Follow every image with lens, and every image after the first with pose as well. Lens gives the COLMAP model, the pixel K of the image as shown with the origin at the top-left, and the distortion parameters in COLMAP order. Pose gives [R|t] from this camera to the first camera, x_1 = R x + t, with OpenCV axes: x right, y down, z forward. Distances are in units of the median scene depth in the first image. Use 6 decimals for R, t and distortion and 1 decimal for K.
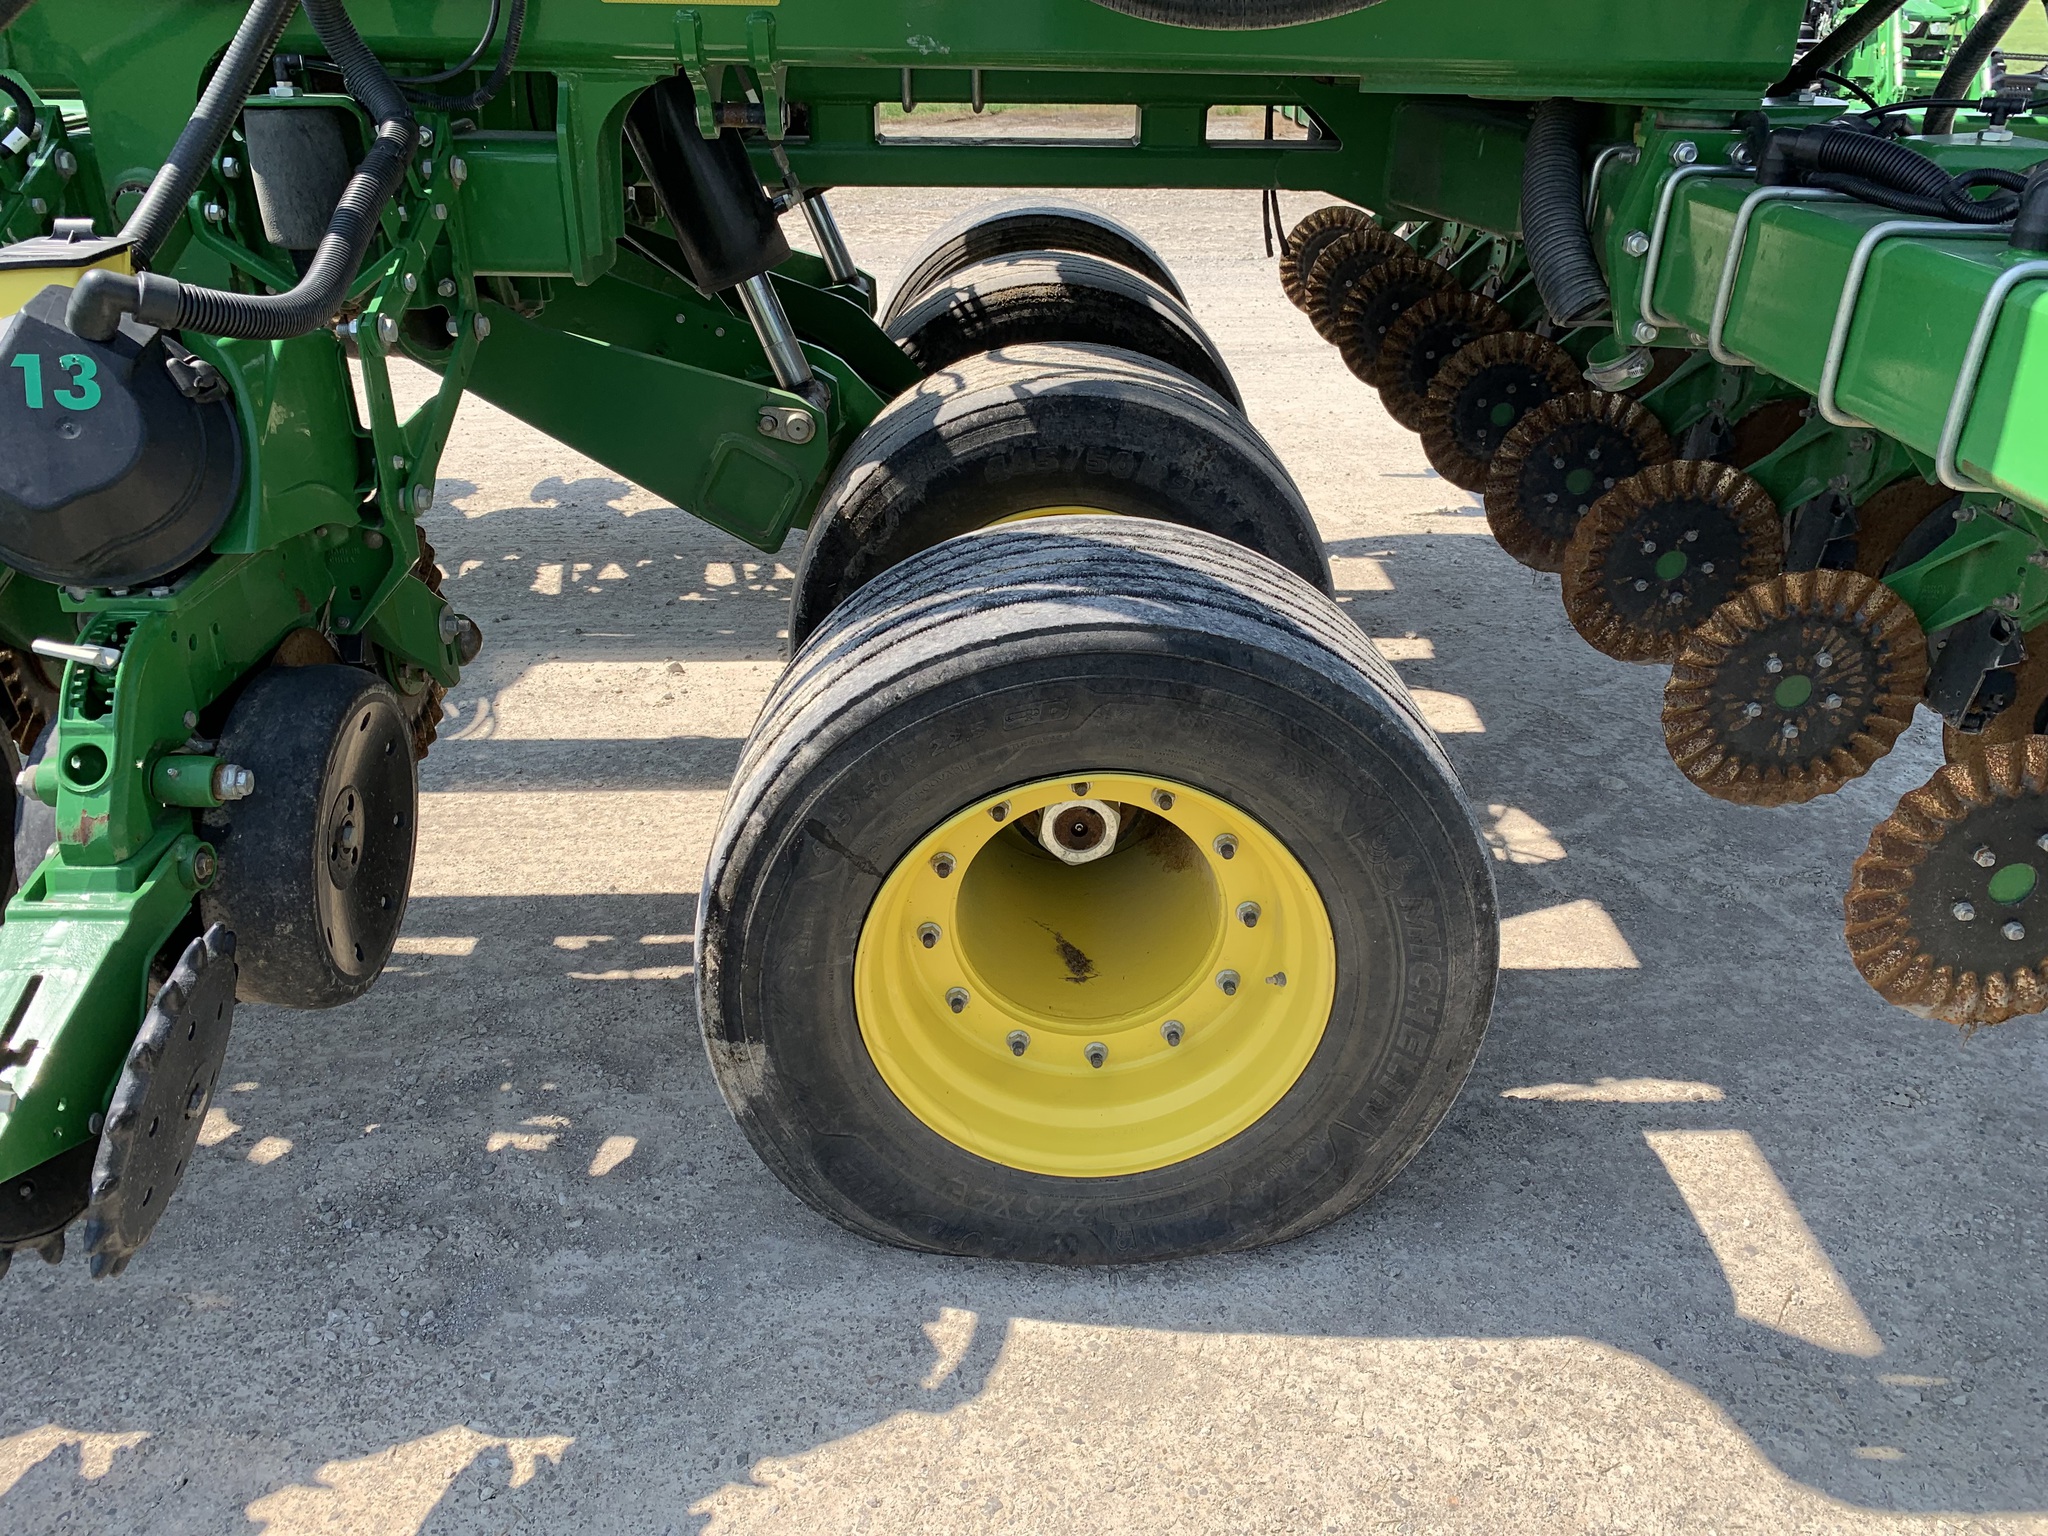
lens RADIAL K [[1573.1, 0, 1009.3], [0, 1573.1, 777.4], [0, 0, 1]] dist [0.028076, -0.003576]
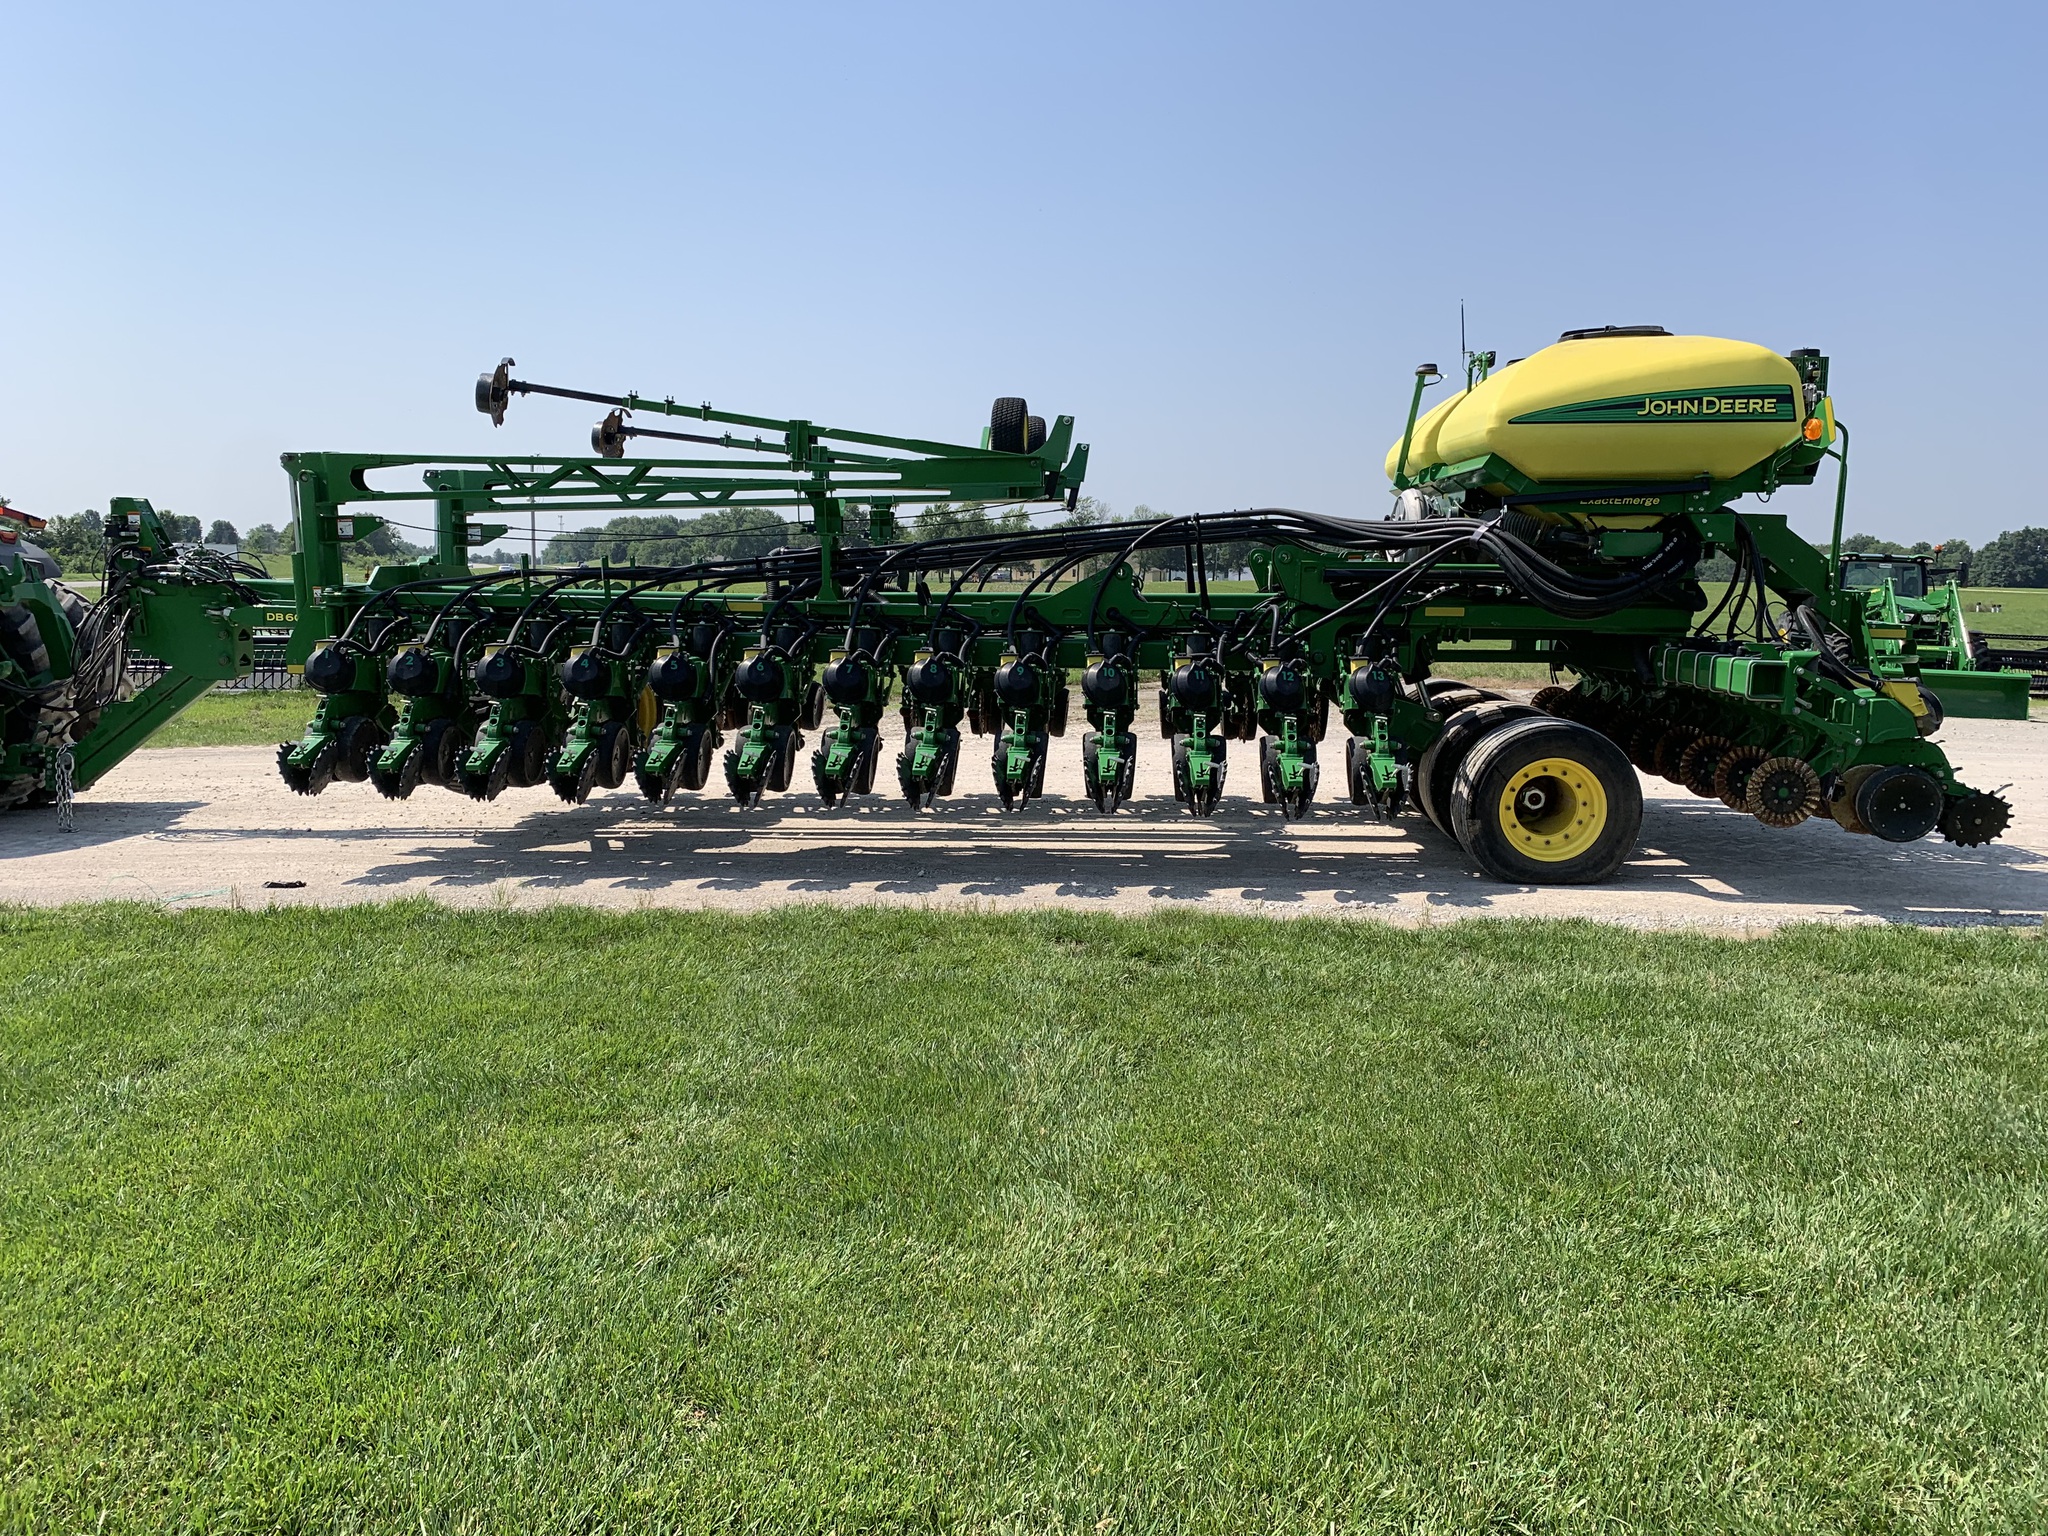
lens RADIAL K [[1573.1, 0, 1009.3], [0, 1573.1, 777.4], [0, 0, 1]] dist [0.028076, -0.003576]
pose [[0.996771, 0.011802, -0.079419, -1.067144], [-0.037299, 0.943994, -0.327848, 1.480524], [0.071101, 0.329752, 0.941386, -3.192937]]
